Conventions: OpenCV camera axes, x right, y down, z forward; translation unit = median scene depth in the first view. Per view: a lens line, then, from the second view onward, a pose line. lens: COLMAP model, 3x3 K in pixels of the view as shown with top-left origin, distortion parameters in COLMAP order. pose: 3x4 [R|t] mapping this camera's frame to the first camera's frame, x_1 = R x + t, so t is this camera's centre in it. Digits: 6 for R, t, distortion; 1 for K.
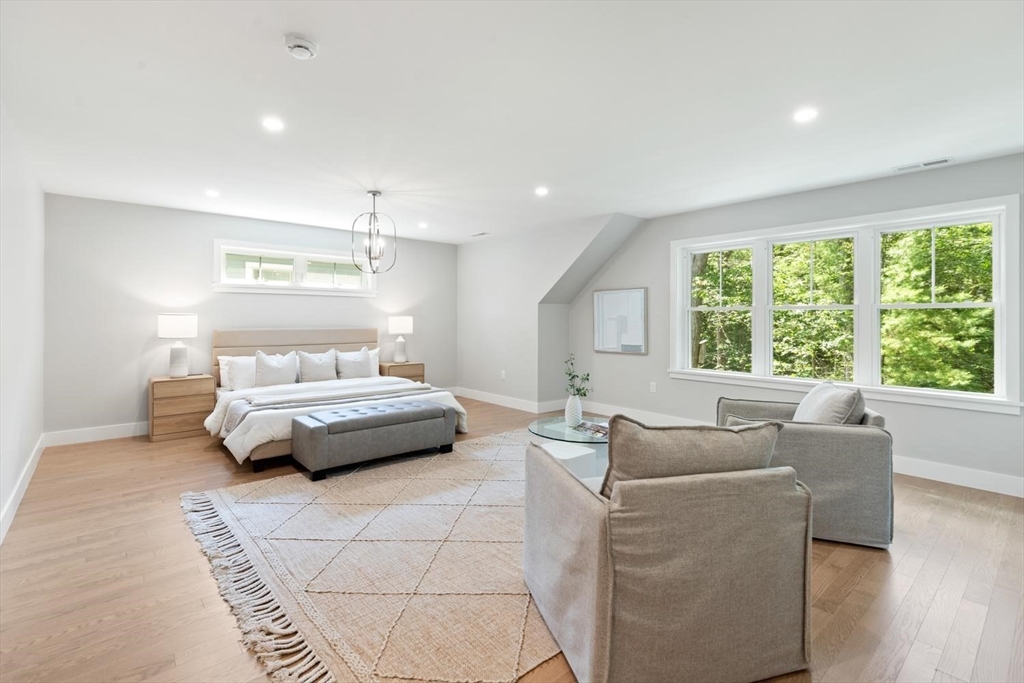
lens RADIAL K [[465.2, 0, 500.3], [0, 465.2, 320.5], [0, 0, 1]] dist [0.009530, -0.001865]
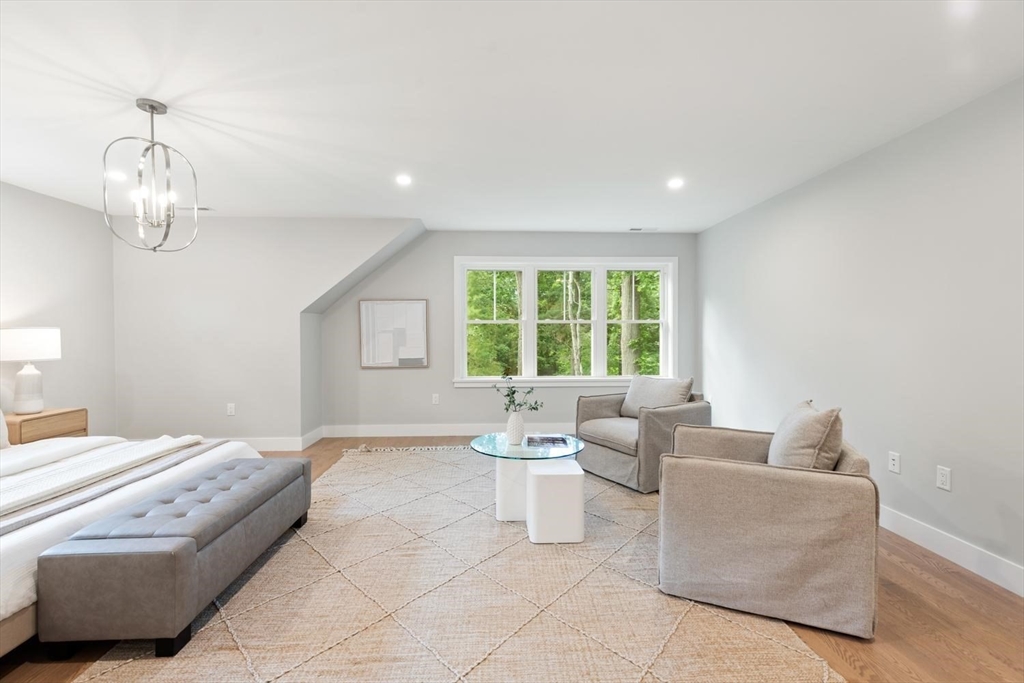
lens RADIAL K [[465.2, 0, 505.1], [0, 465.2, 340.1], [0, 0, 1]] dist [0.009530, -0.001865]
pose [[0.619637, -0.019024, 0.784658, -0.360168], [0.006487, 0.999796, 0.019117, -0.002396], [-0.784862, -0.006756, 0.619634, 0.257152]]
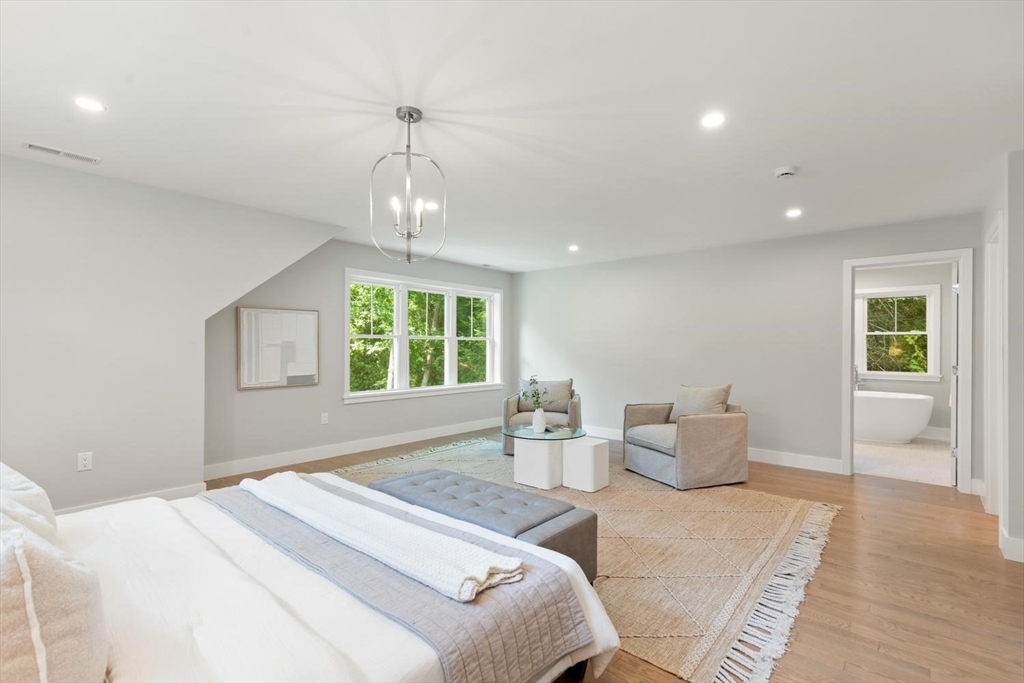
lens RADIAL K [[465.2, 0, 518.3], [0, 465.2, 343.7], [0, 0, 1]] dist [0.009530, -0.001865]
pose [[-0.153193, 0.000552, 0.988196, -0.648601], [-0.004204, 0.999990, -0.001210, -0.006984], [-0.988187, -0.004340, -0.153189, 0.751456]]
